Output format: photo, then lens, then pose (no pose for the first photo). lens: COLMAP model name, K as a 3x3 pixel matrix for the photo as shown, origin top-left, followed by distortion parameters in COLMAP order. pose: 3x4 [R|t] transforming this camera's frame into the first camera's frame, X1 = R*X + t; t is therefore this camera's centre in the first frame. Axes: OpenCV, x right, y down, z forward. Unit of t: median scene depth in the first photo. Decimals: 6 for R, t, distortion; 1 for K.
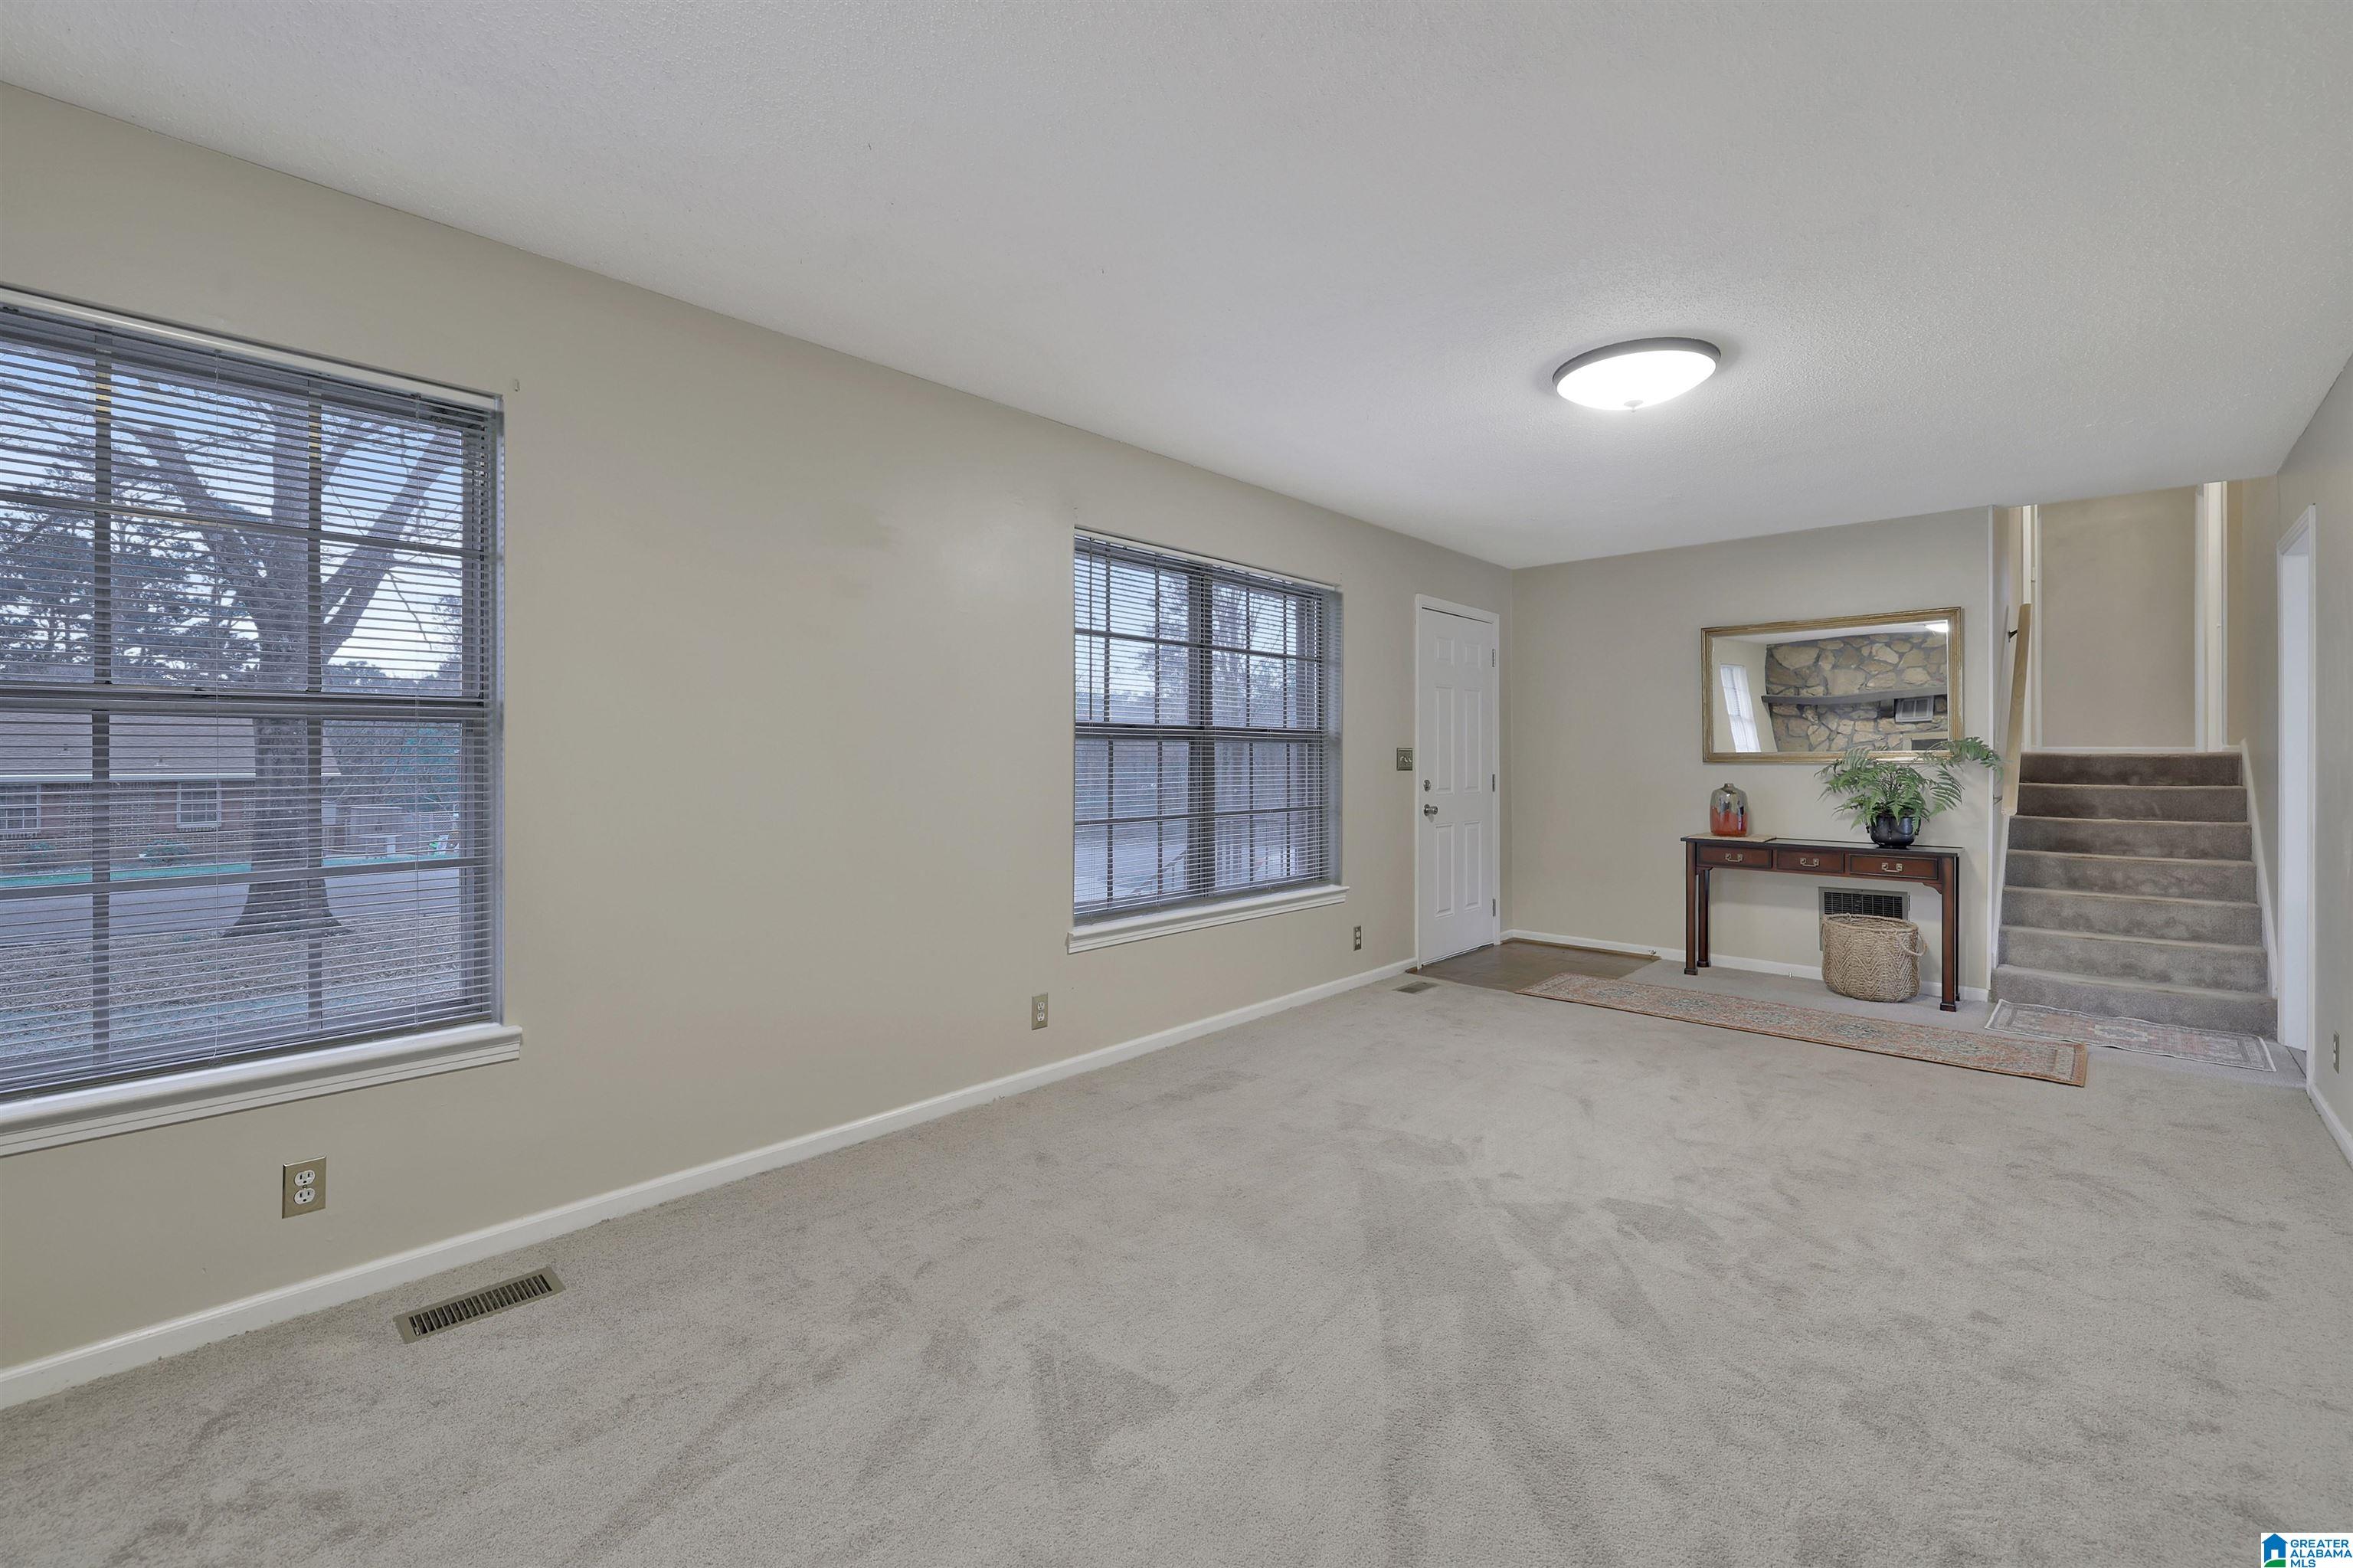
lens RADIAL K [[1012.4, 0, 1159.9], [0, 1012.4, 748.3], [0, 0, 1]] dist [0.004067, 0.000208]
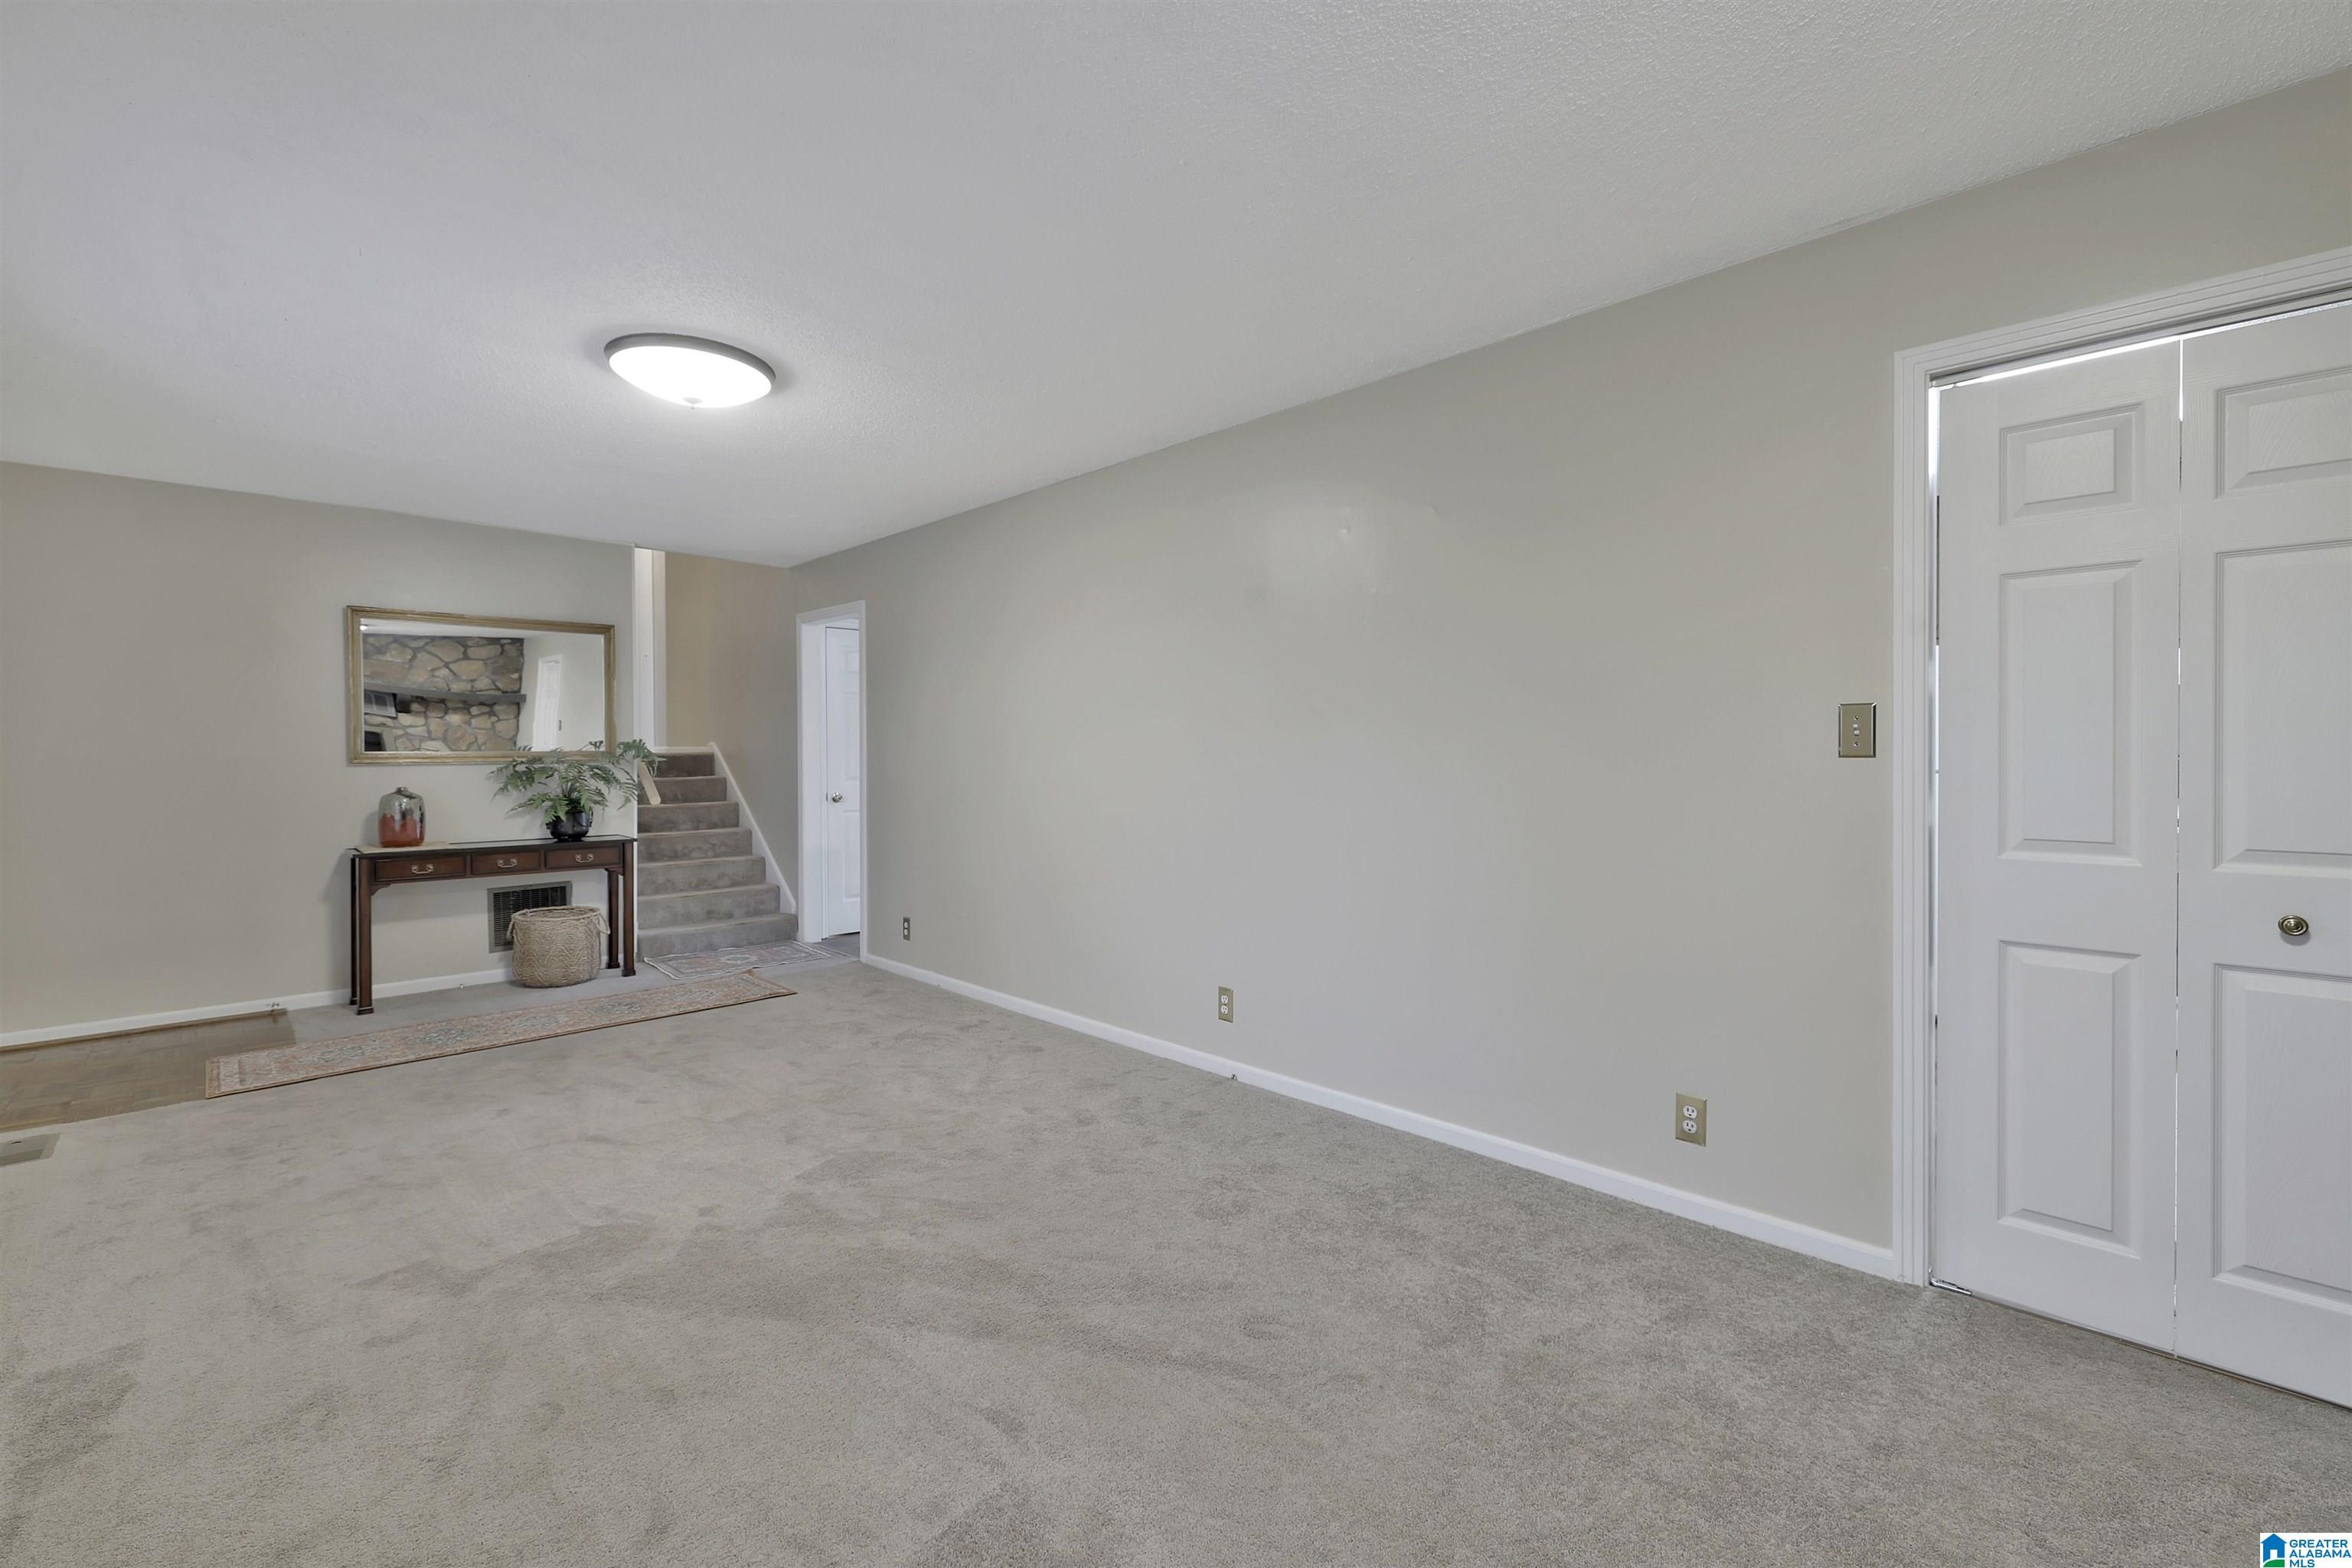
lens RADIAL K [[1011.9, 0, 1172.4], [0, 1011.9, 784.0], [0, 0, 1]] dist [0.004067, 0.000208]
pose [[0.018212, -0.030312, 0.999375, -0.370823], [-0.007237, 0.999510, 0.030448, 0.000383], [-0.999808, -0.007787, 0.017984, 0.371820]]
